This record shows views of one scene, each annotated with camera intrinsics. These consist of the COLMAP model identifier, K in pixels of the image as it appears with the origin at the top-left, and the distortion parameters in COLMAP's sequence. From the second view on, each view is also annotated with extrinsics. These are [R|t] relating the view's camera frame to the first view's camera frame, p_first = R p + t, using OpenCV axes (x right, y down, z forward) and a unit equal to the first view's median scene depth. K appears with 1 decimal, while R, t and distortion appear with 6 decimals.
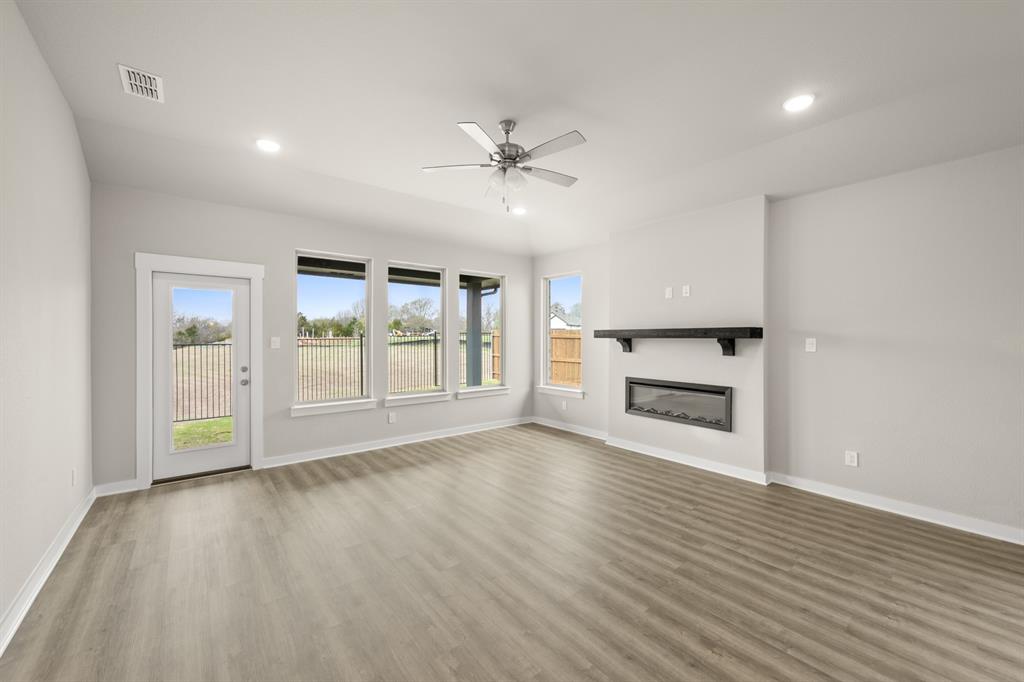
lens RADIAL K [[401.1, 0, 512.0], [0, 401.1, 341.0], [0, 0, 1]] dist [-0.001005, 0.000042]
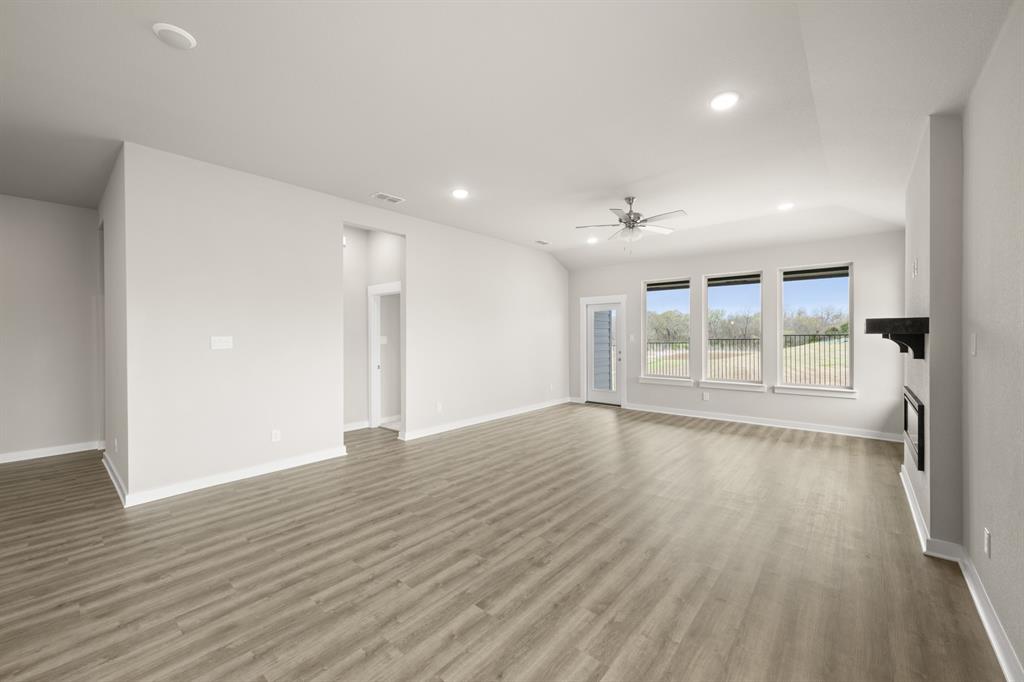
lens RADIAL K [[401.1, 0, 512.0], [0, 401.1, 341.0], [0, 0, 1]] dist [-0.001005, 0.000042]
pose [[0.173613, 0.011901, -0.984742, 0.914723], [-0.002194, 0.999929, 0.011698, -0.001061], [0.984811, 0.000130, 0.173627, 0.168049]]
